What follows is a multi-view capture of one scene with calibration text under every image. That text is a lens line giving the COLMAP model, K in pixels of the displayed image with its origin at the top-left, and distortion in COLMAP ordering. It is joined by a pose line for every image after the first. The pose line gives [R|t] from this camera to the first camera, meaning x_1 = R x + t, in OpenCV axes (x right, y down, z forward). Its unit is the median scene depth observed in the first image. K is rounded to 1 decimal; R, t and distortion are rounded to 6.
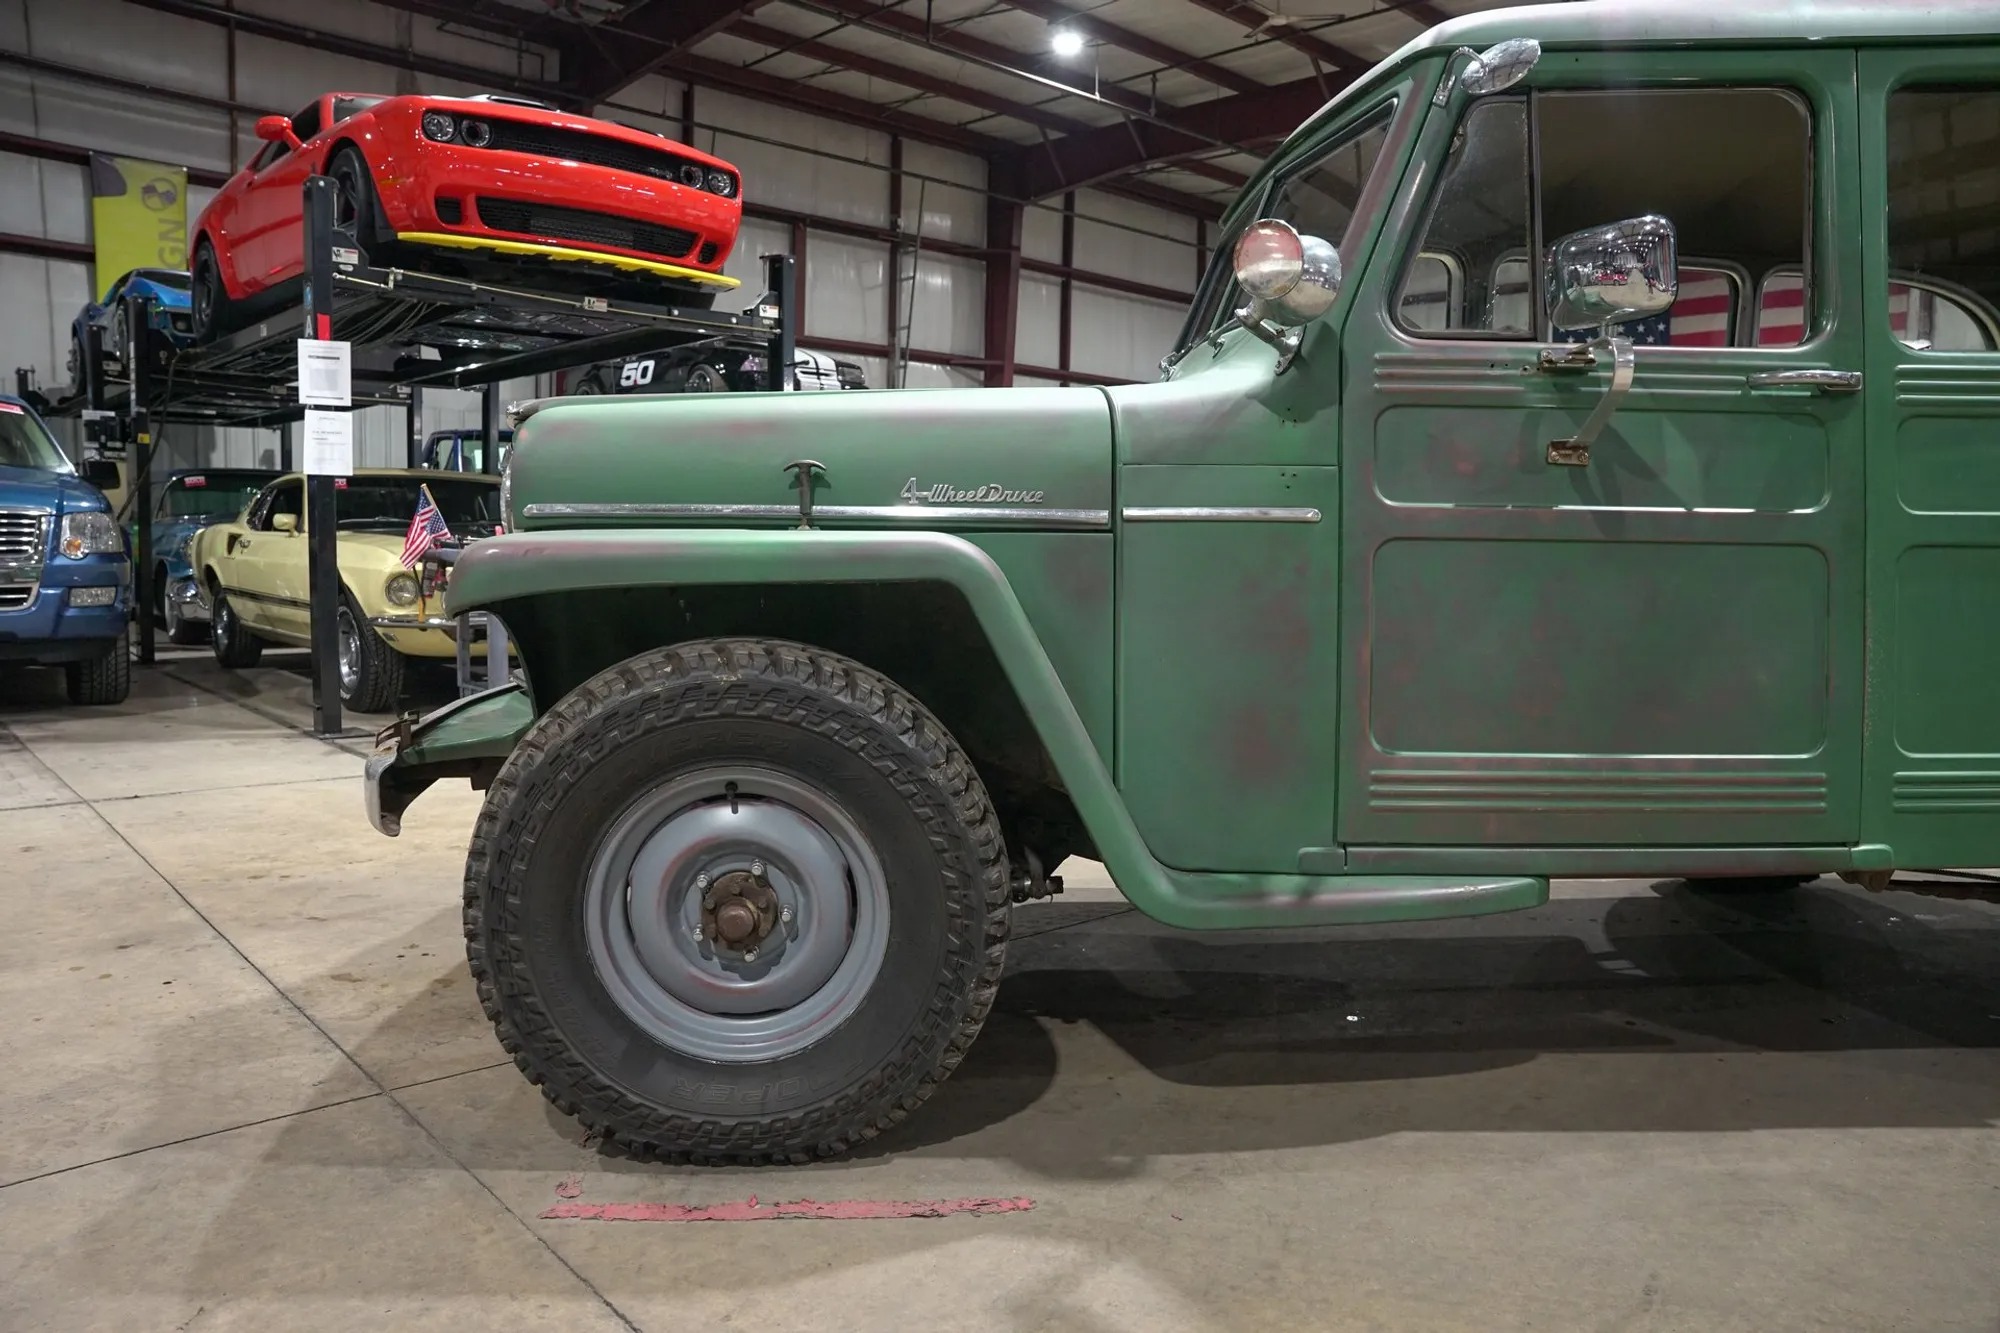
lens RADIAL K [[1366.9, 0, 1006.5], [0, 1366.9, 665.3], [0, 0, 1]] dist [-0.142442, 0.111708]
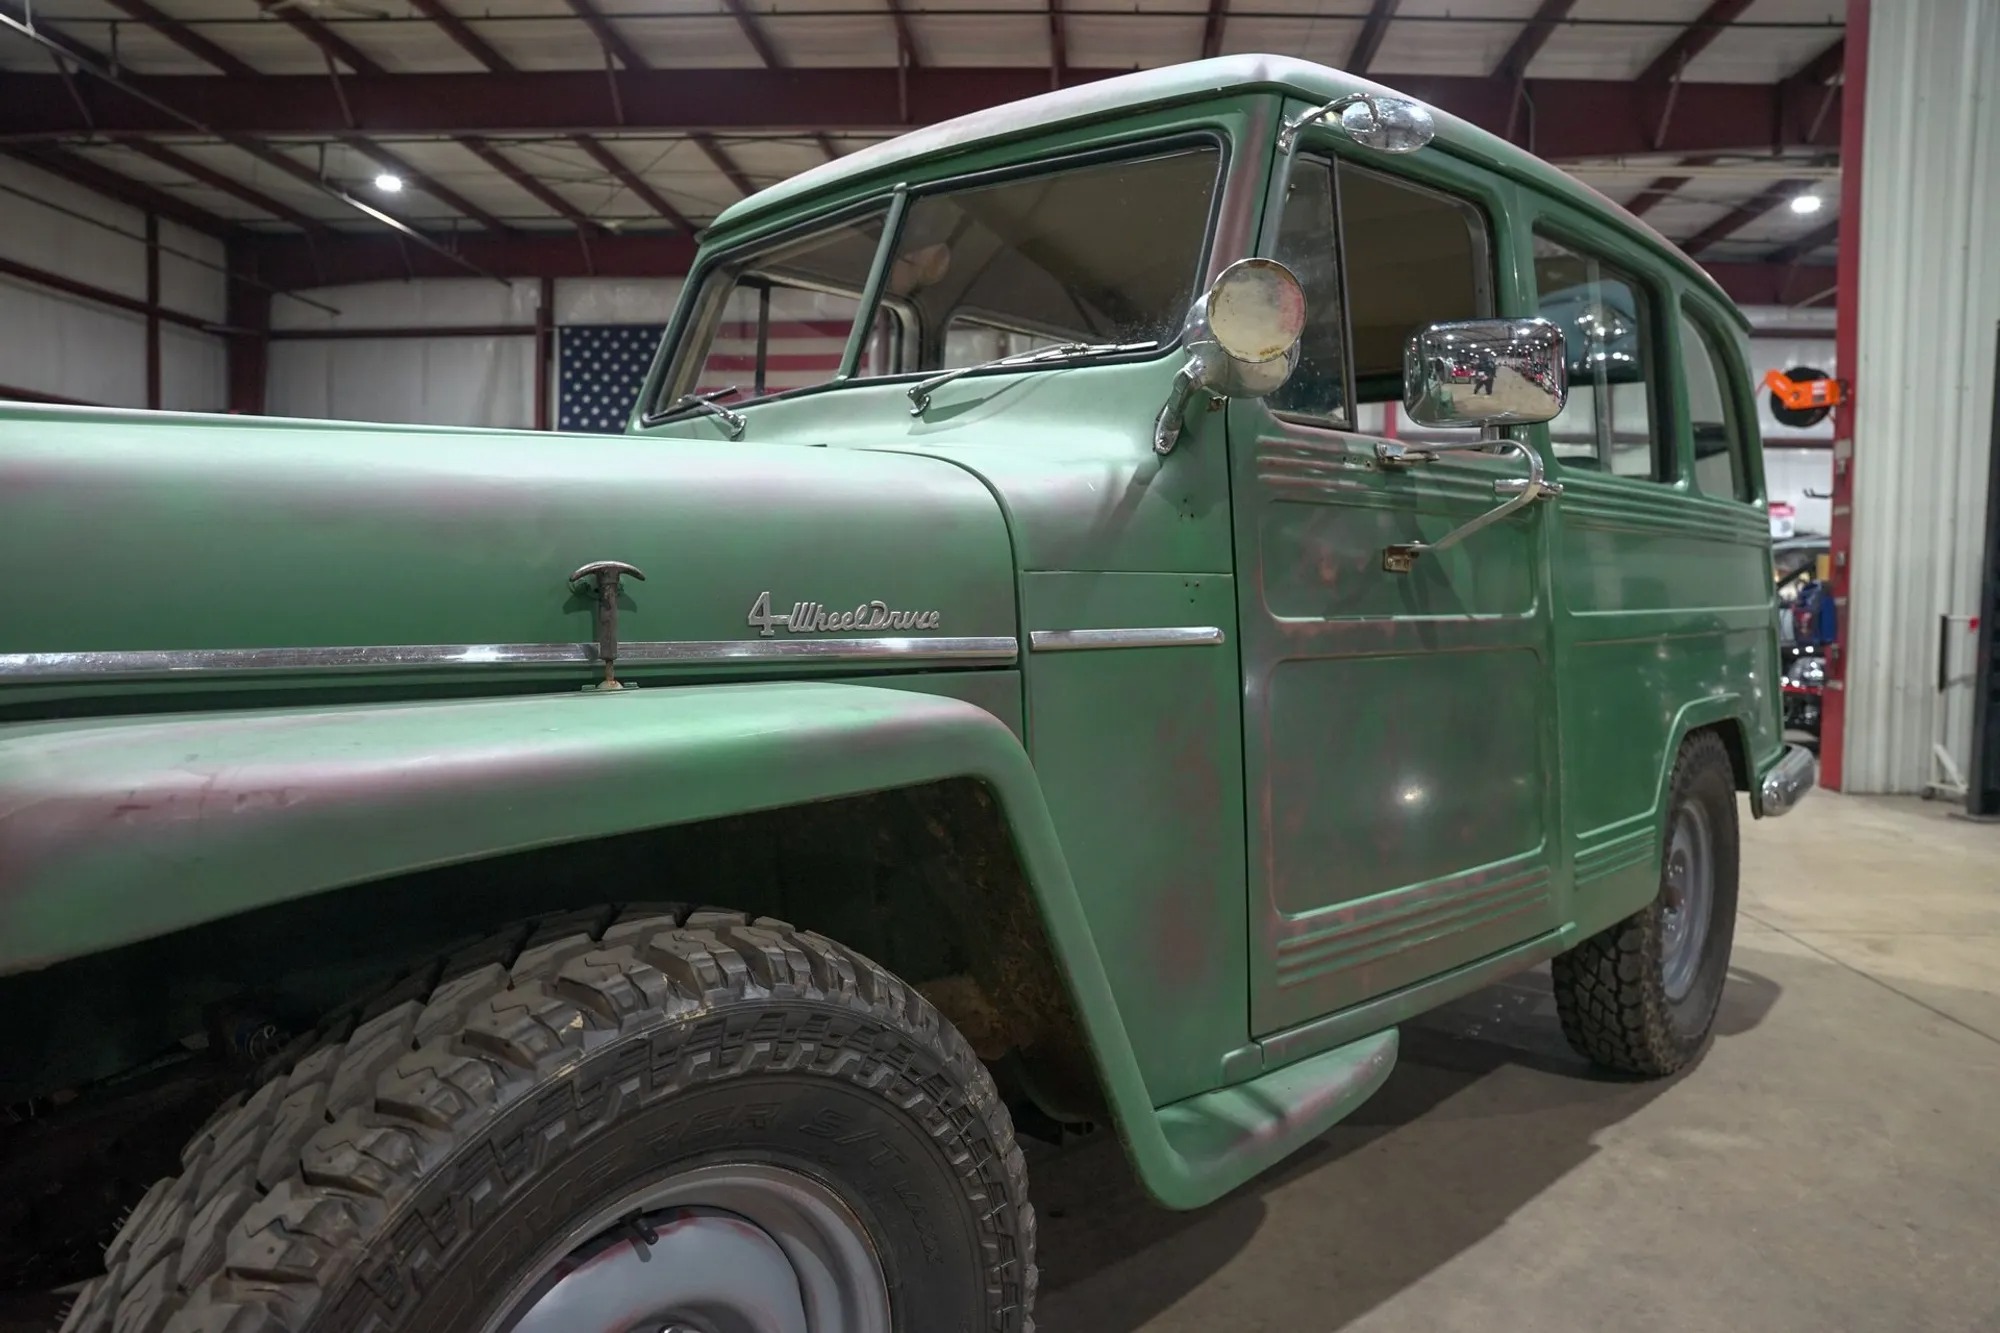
lens RADIAL K [[1366.9, 0, 1006.5], [0, 1366.9, 665.3], [0, 0, 1]] dist [-0.142442, 0.111708]
pose [[0.730817, -0.043177, 0.681206, -0.401072], [0.064164, 0.997924, -0.005587, -0.095671], [-0.679550, 0.047792, 0.732070, 0.495701]]
